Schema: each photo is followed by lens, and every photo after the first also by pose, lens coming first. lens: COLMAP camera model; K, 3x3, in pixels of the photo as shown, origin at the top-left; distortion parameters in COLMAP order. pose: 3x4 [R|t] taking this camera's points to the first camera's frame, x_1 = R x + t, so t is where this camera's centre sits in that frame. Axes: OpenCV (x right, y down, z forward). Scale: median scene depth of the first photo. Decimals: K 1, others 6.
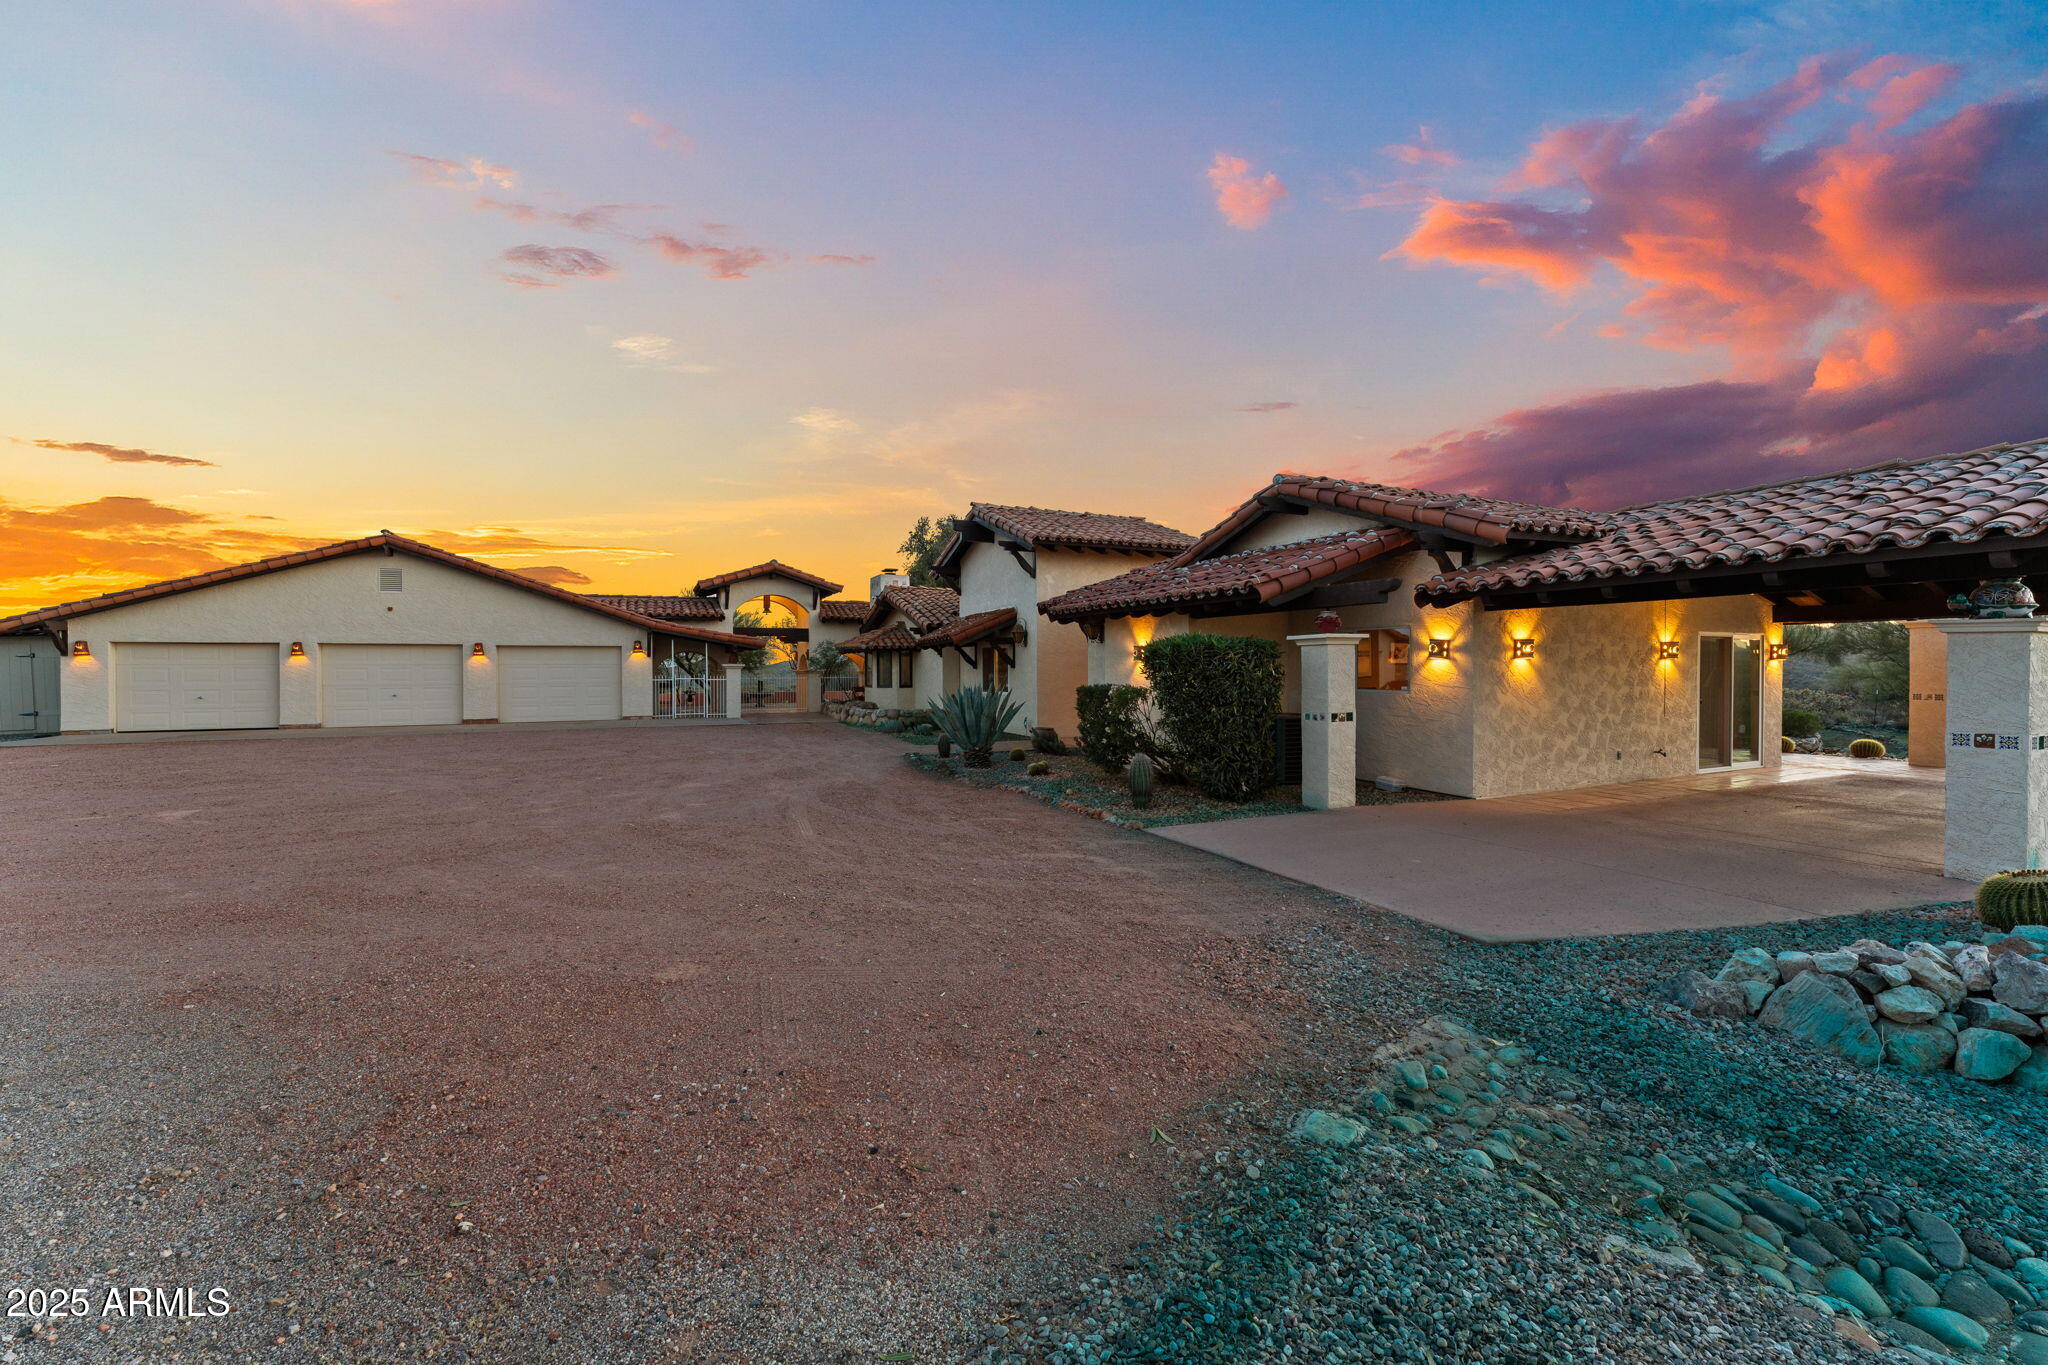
lens RADIAL K [[804.0, 0, 1024.0], [0, 804.0, 682.5], [0, 0, 1]] dist [-0.000067, 0.000026]
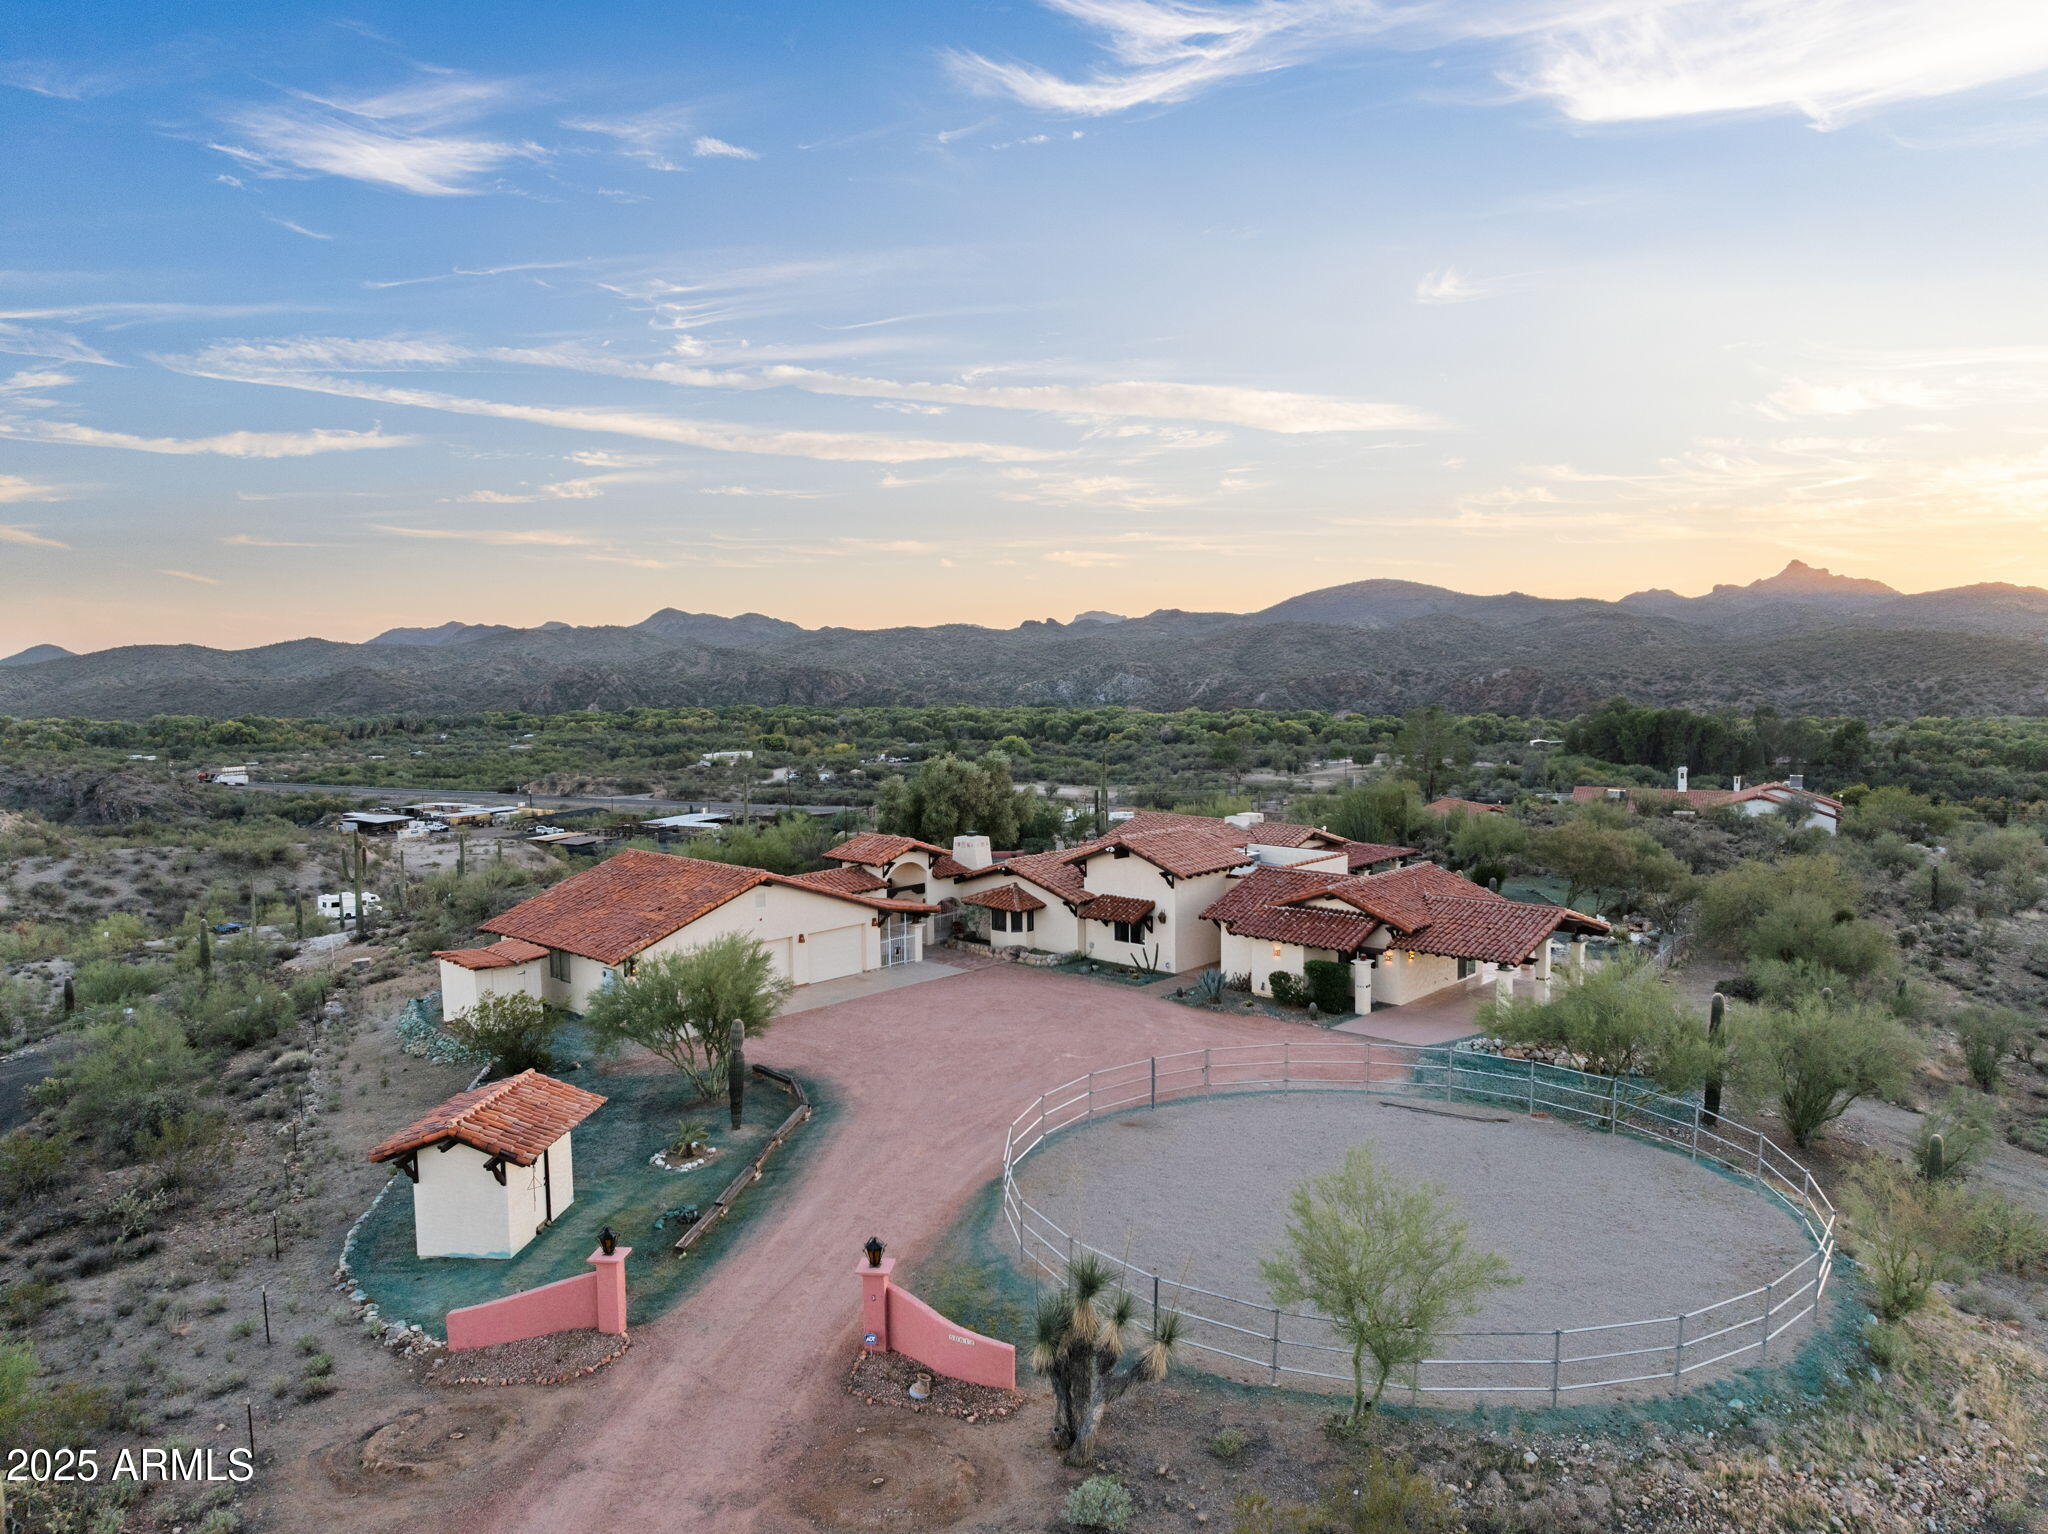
lens RADIAL K [[1413.3, 0, 1026.3], [0, 1413.3, 756.4], [0, 0, 1]] dist [-0.038676, 0.003251]
pose [[0.925509, -0.037690, 0.376845, -1.374789], [0.018920, 0.998395, 0.053387, -0.556579], [-0.378253, -0.042280, 0.924736, -1.705403]]
